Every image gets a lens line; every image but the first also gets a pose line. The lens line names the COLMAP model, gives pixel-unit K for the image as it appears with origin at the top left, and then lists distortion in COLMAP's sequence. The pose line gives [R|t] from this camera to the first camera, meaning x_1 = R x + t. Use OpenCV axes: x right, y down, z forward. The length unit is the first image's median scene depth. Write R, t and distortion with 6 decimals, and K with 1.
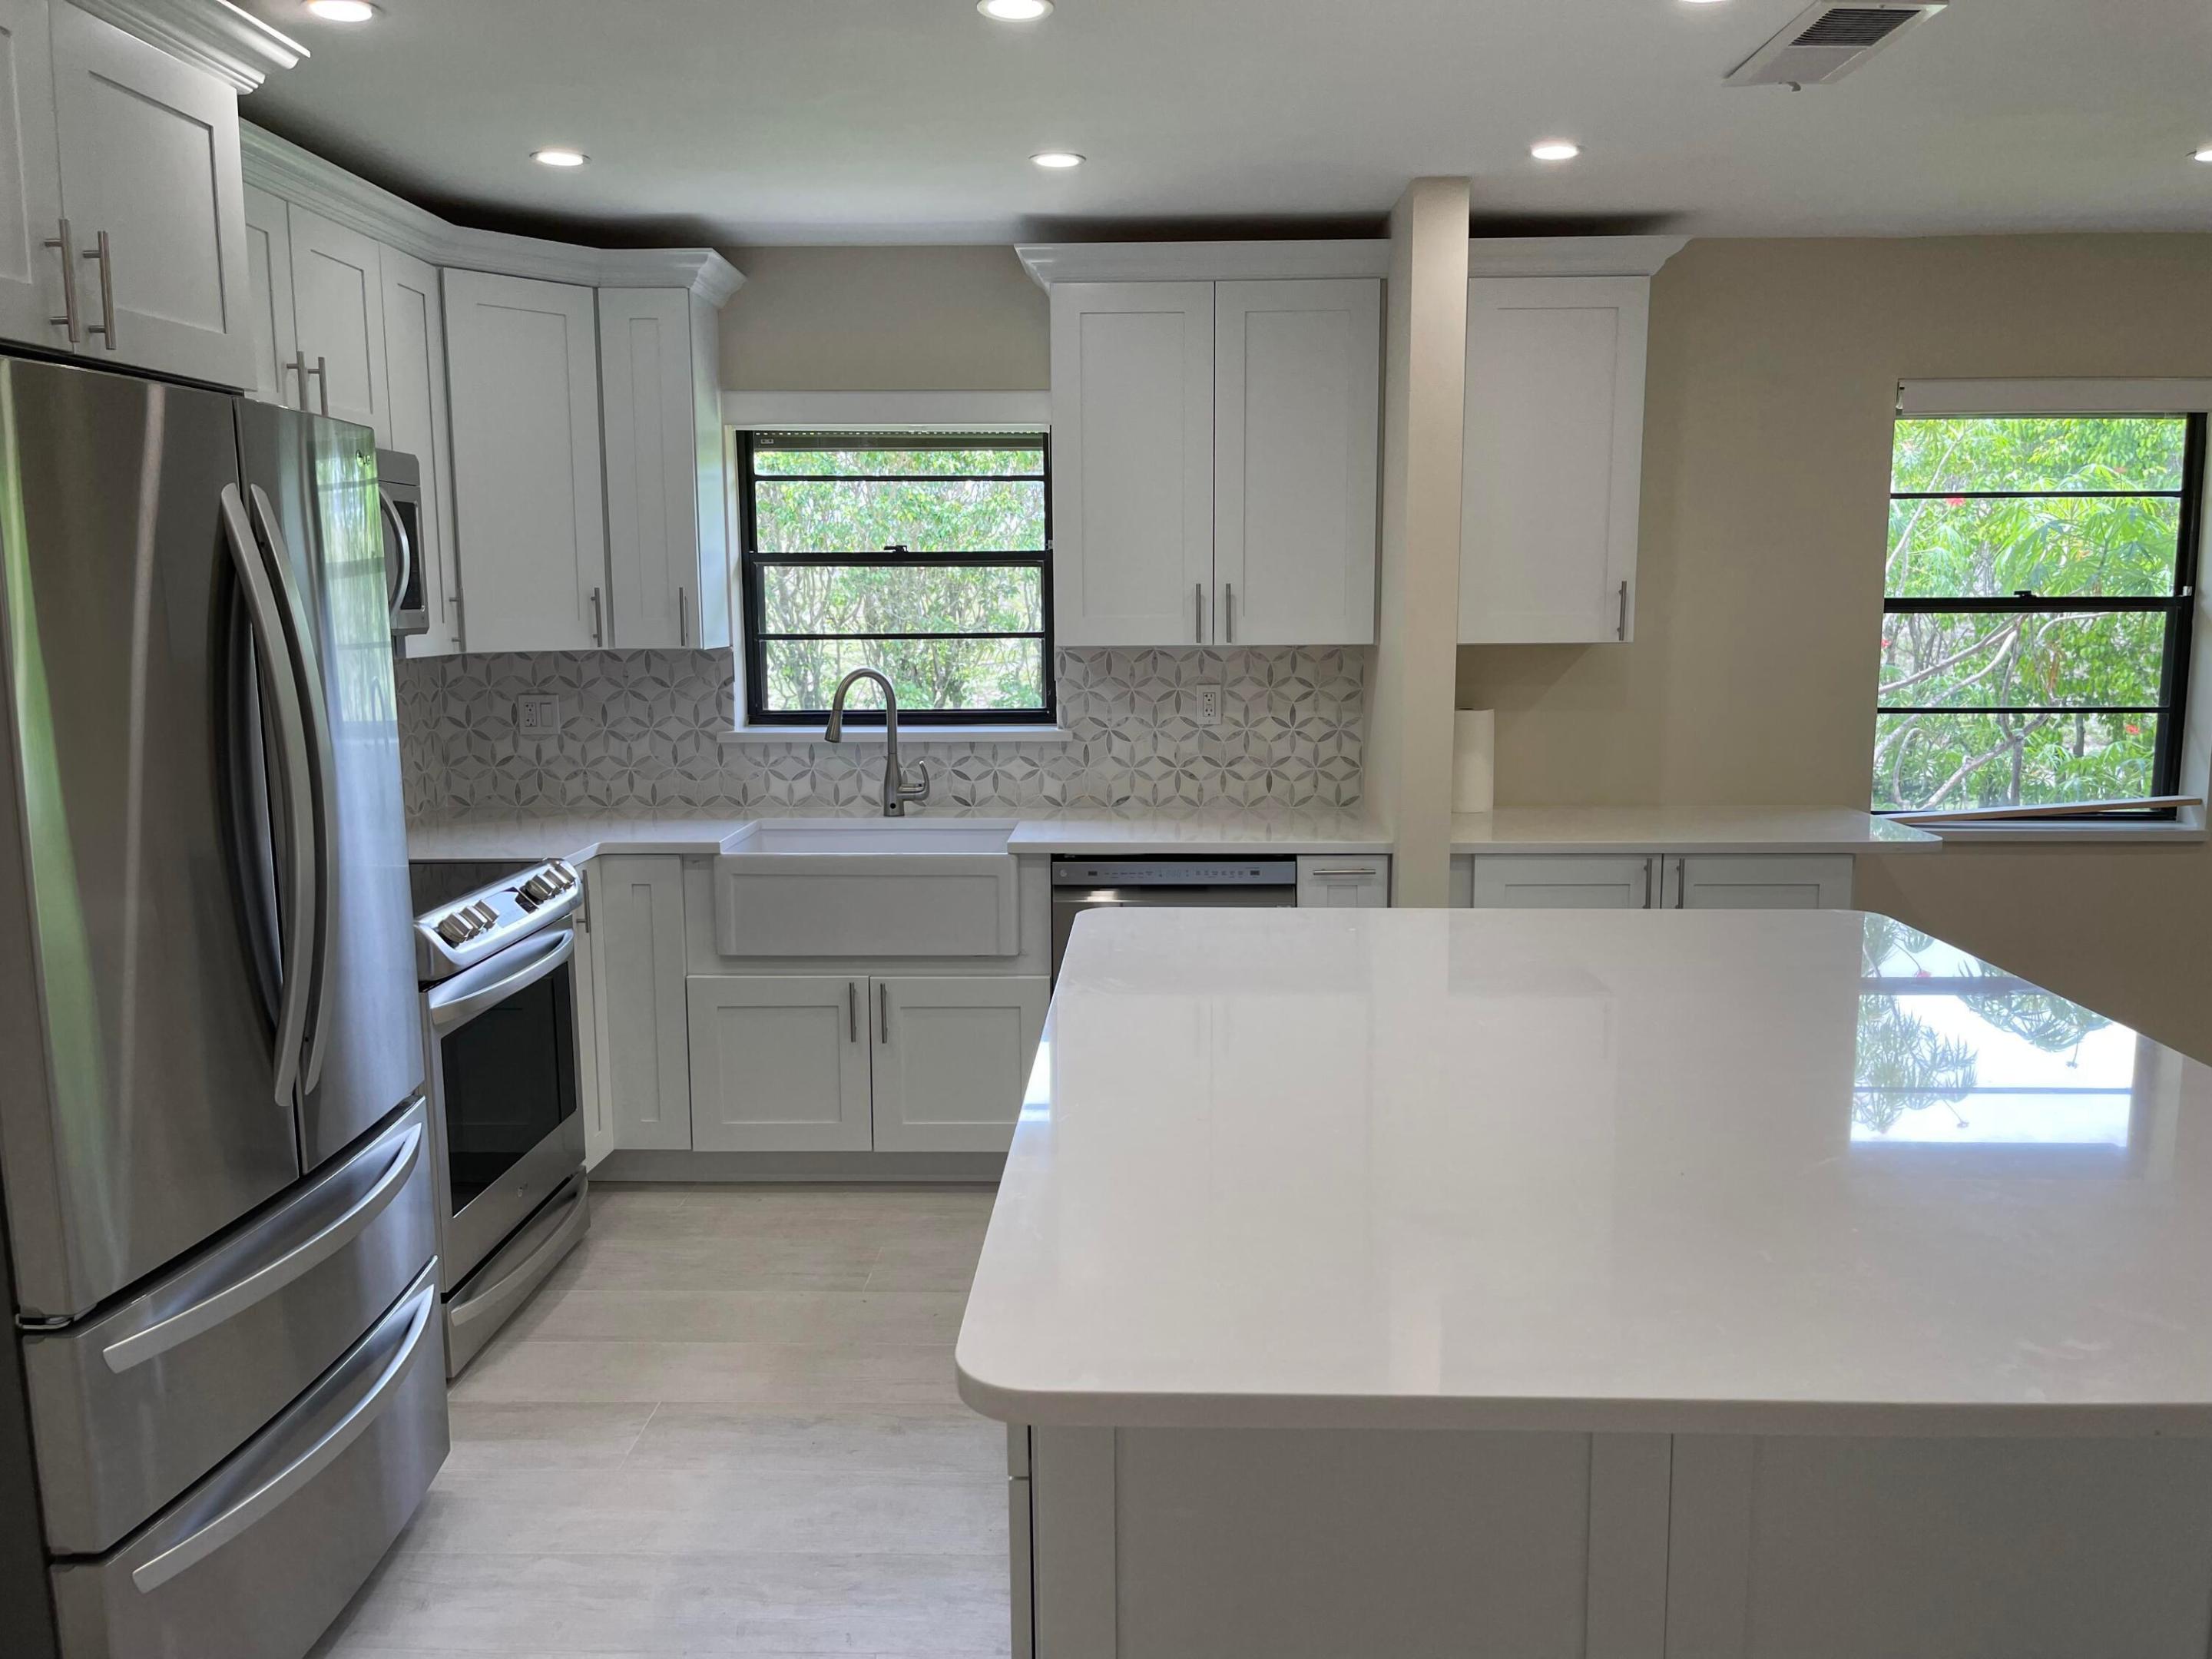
lens RADIAL K [[1667.4, 0, 1126.0], [0, 1667.4, 826.0], [0, 0, 1]] dist [0.067218, -0.096326]
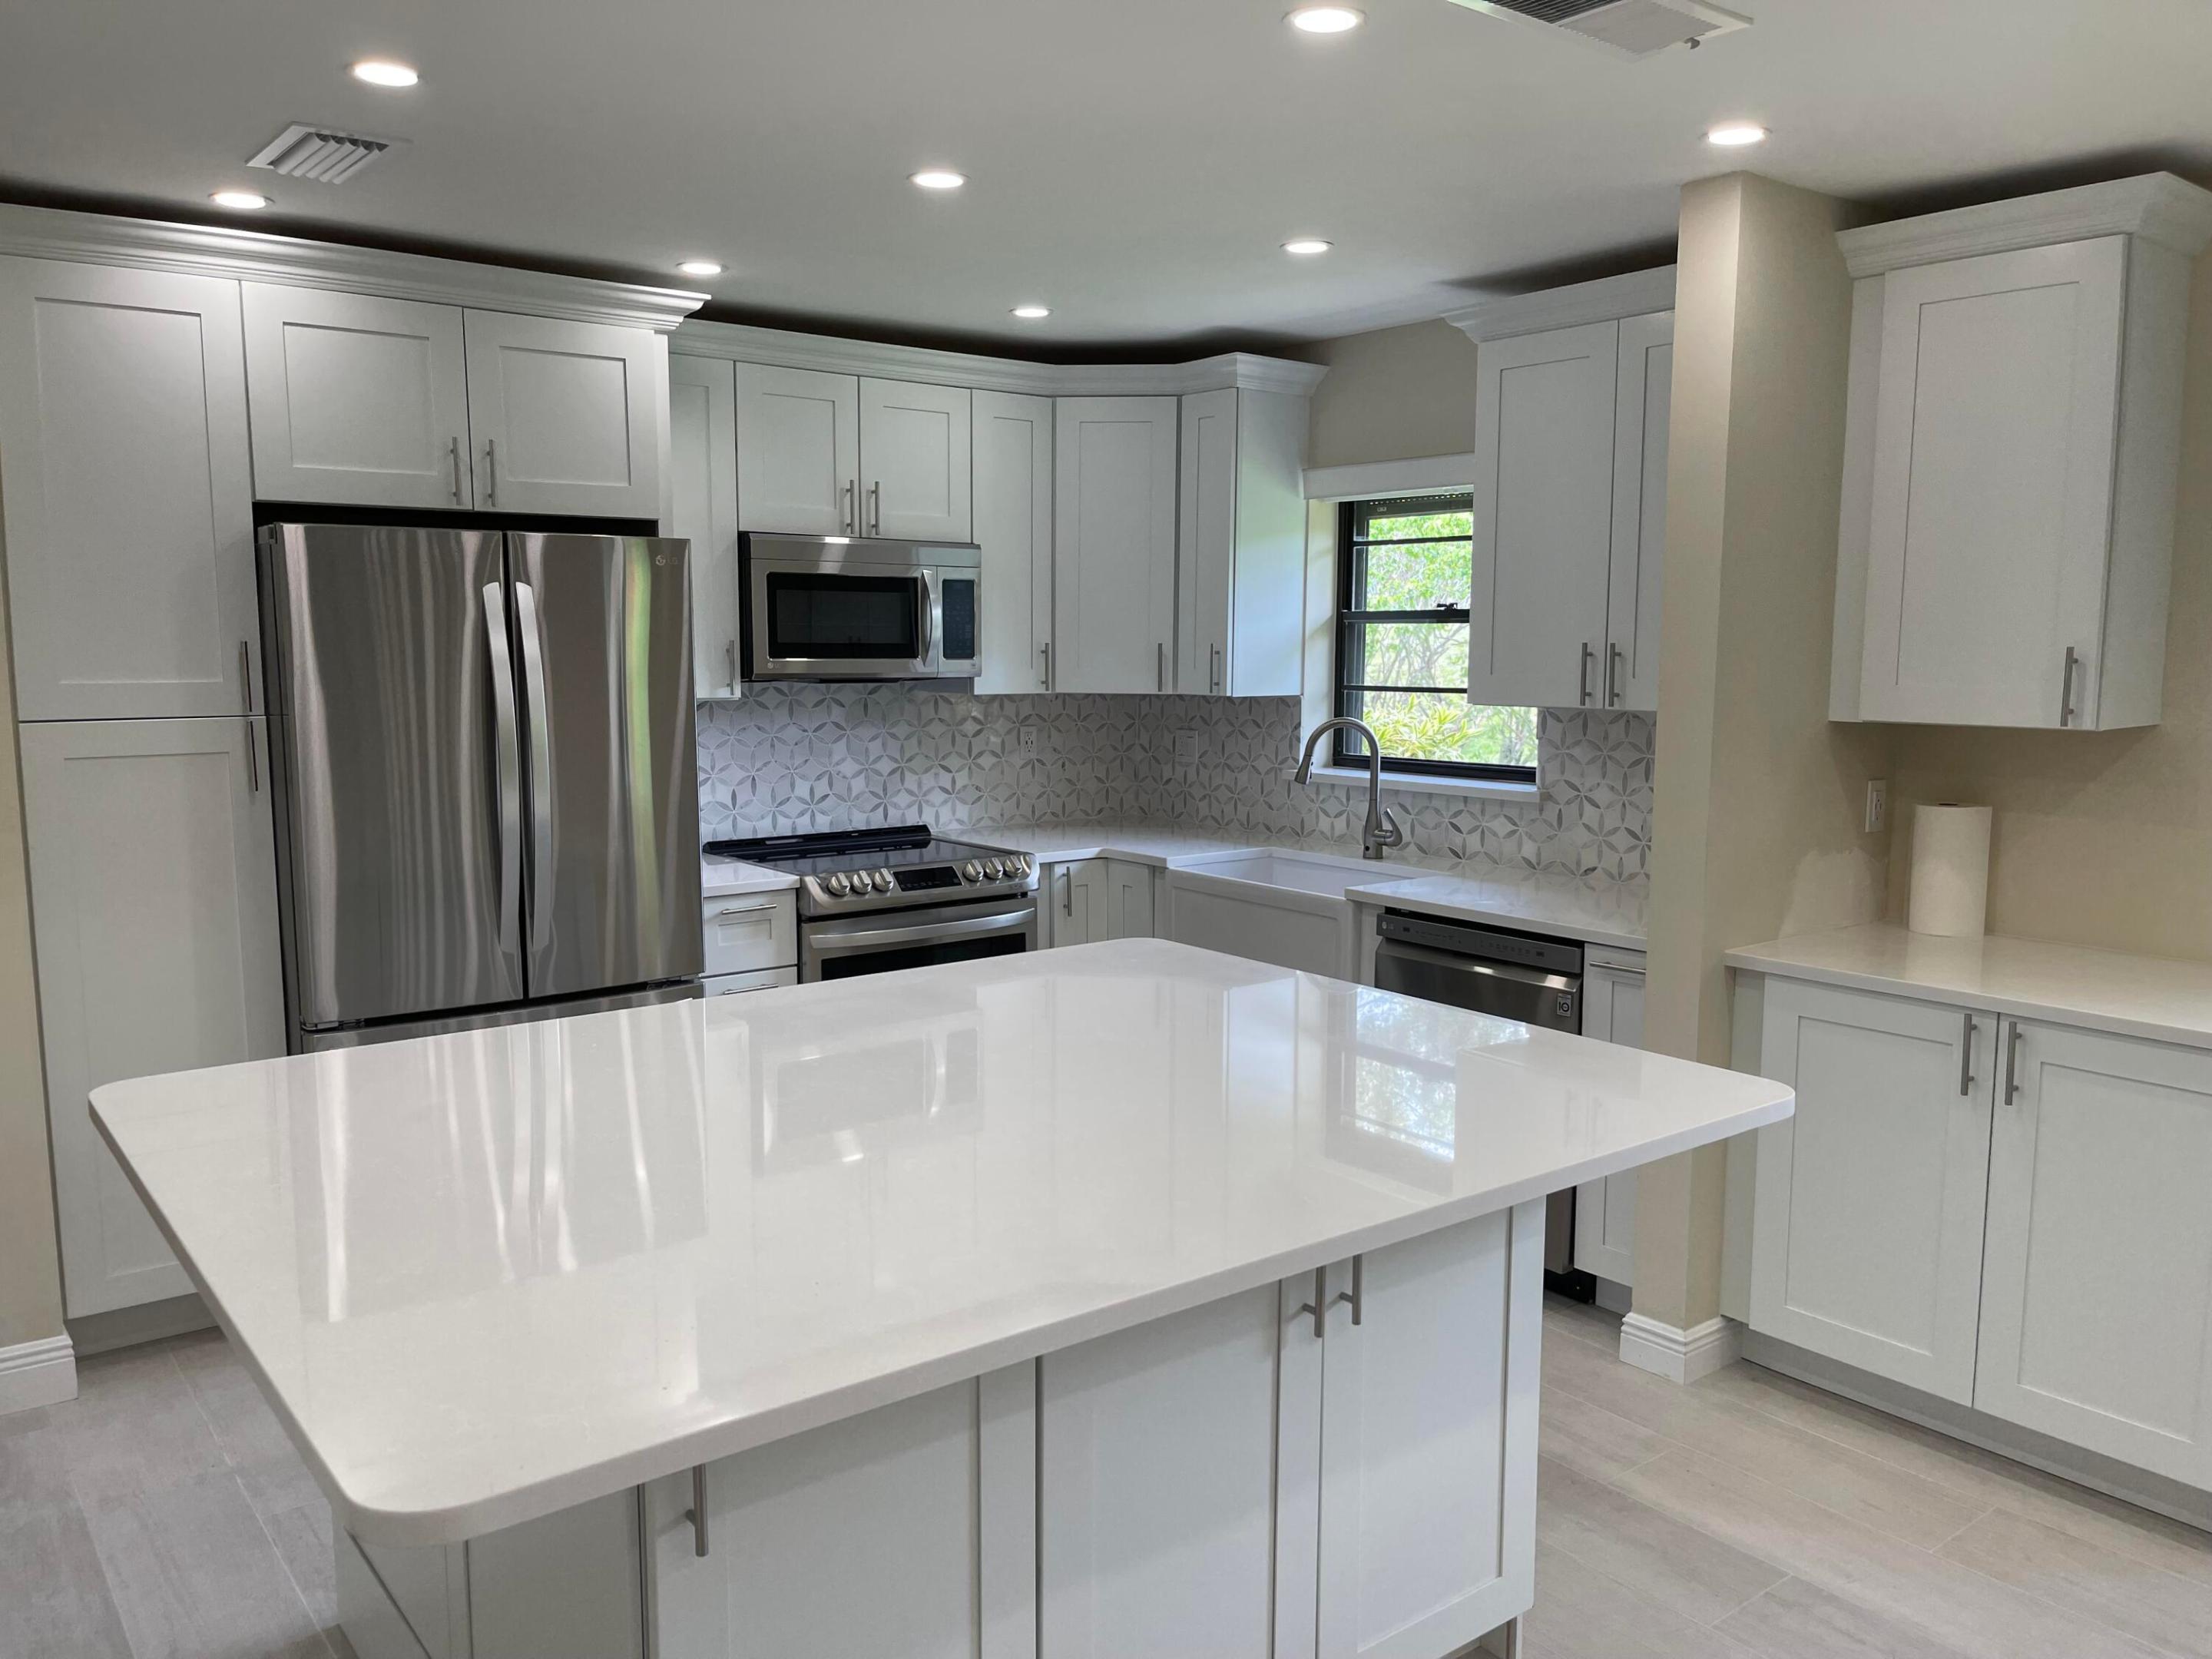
lens RADIAL K [[1667.4, 0, 1096.9], [0, 1667.4, 849.1], [0, 0, 1]] dist [0.067218, -0.096326]
pose [[0.629139, 0.105386, -0.770116, 0.552966], [-0.114953, 0.992487, 0.041907, -0.035413], [0.768746, 0.062162, 0.636526, 0.184340]]
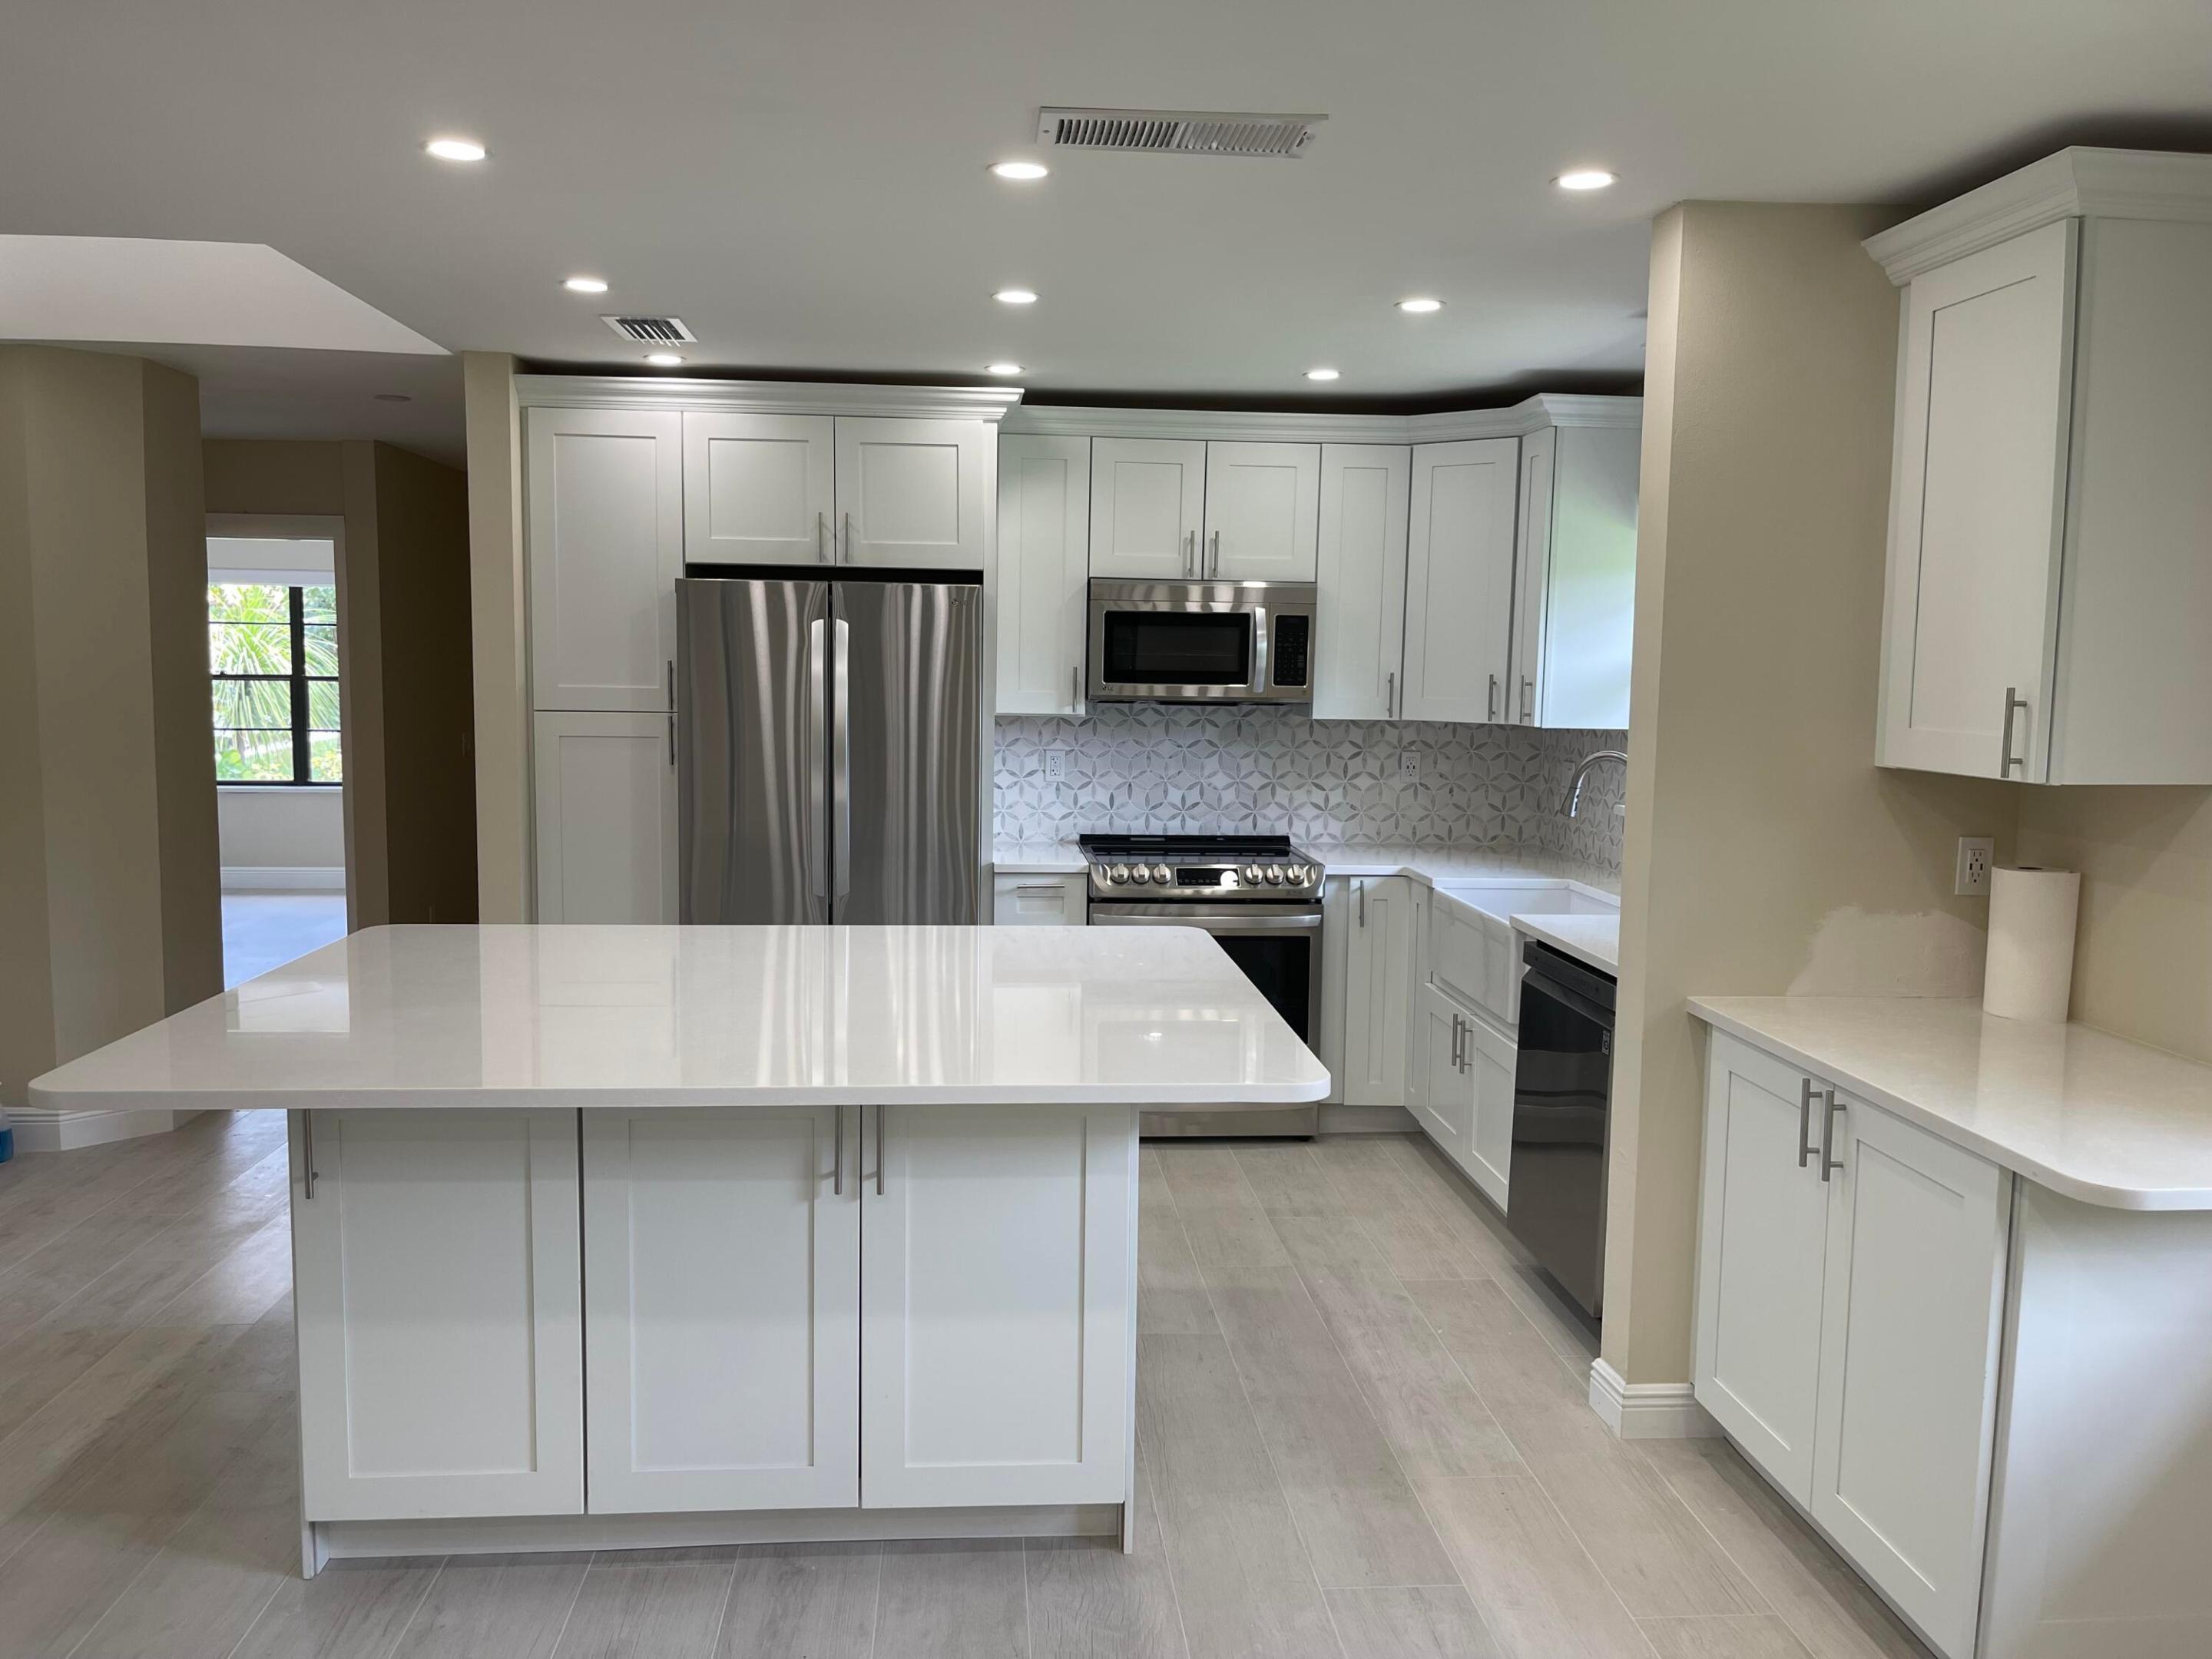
lens RADIAL K [[1667.4, 0, 1088.4], [0, 1667.4, 842.1], [0, 0, 1]] dist [0.067218, -0.096326]
pose [[0.096769, 0.114122, -0.988743, 0.832750], [-0.156809, 0.982746, 0.098083, -0.086085], [0.982877, 0.145553, 0.112995, 0.528700]]
